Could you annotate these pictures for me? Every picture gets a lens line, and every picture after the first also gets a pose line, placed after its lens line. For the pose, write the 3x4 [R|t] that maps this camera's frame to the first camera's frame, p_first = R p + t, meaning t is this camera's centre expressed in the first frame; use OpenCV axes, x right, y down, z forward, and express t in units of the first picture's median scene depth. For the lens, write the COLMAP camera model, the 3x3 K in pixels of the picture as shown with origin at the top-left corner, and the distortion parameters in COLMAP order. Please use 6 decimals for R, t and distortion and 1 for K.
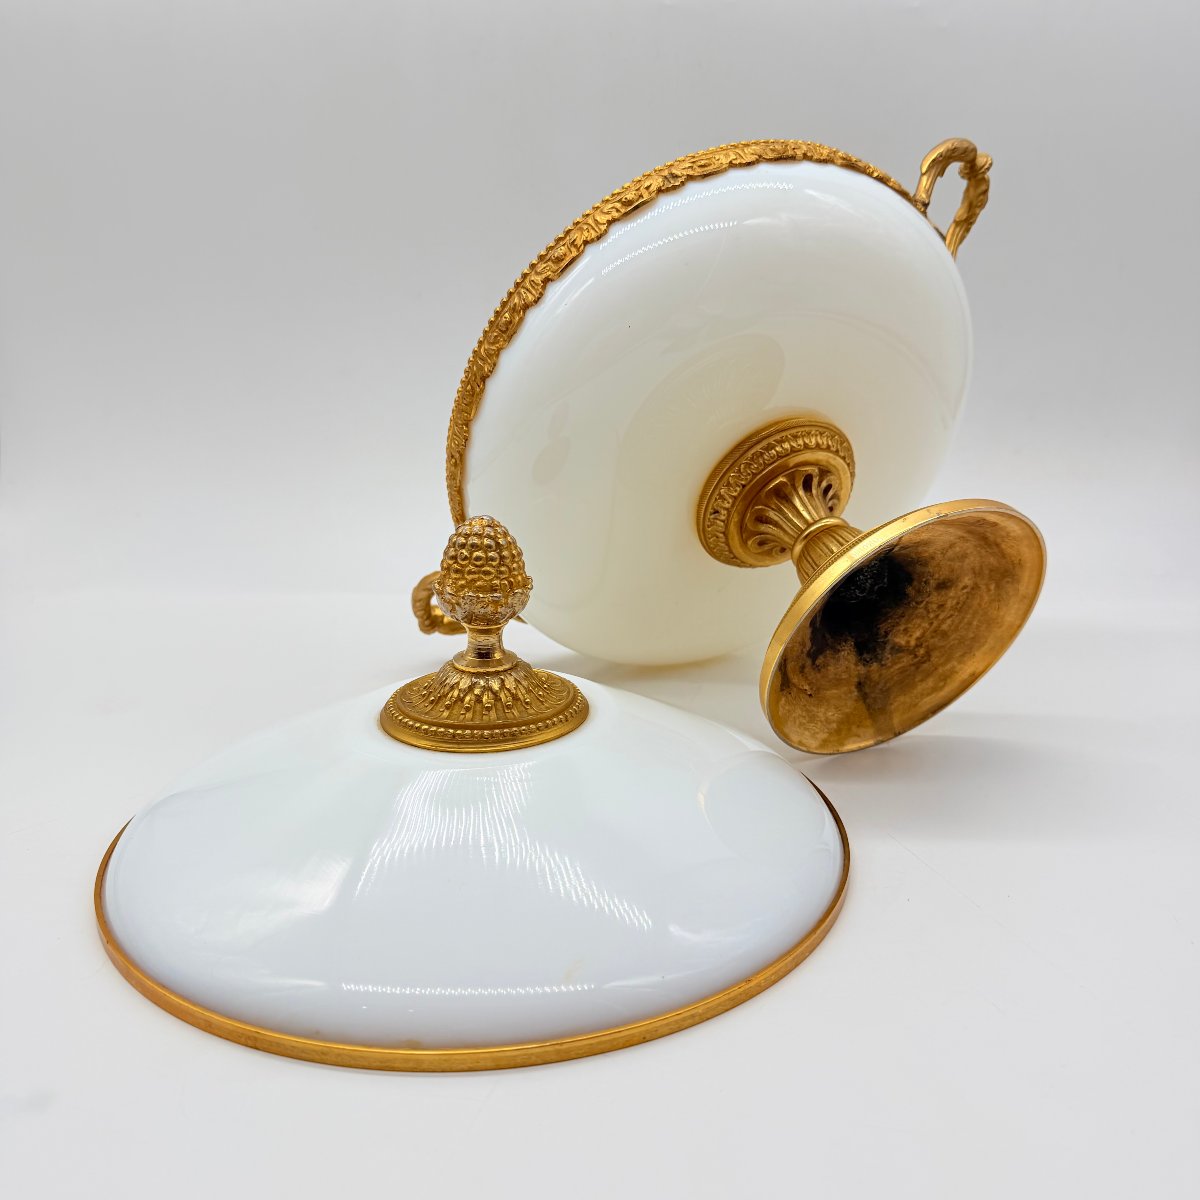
lens RADIAL K [[1242.4, 0, 600.0], [0, 1242.4, 600.0], [0, 0, 1]] dist [0.138150, -0.005681]
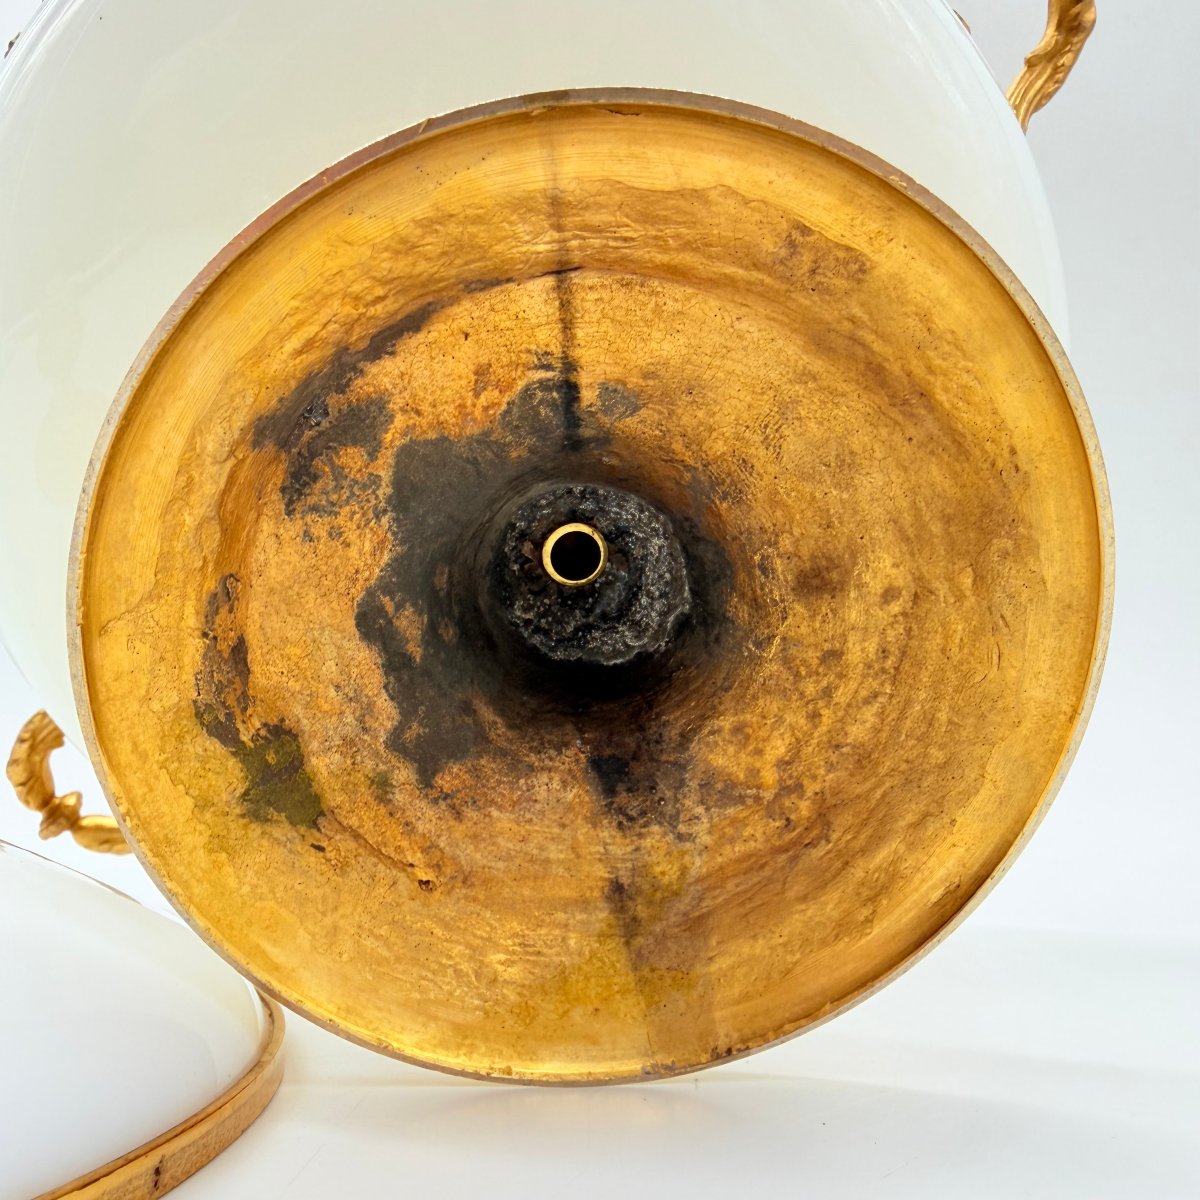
lens RADIAL K [[1212.7, 0, 599.7], [0, 1212.7, 659.0], [0, 0, 1]] dist [0.021398, 0.013183]
pose [[0.946747, 0.003202, -0.321964, 0.314969], [-0.114831, 0.937553, -0.328342, 0.120138], [0.300807, 0.347828, 0.887992, 0.678984]]
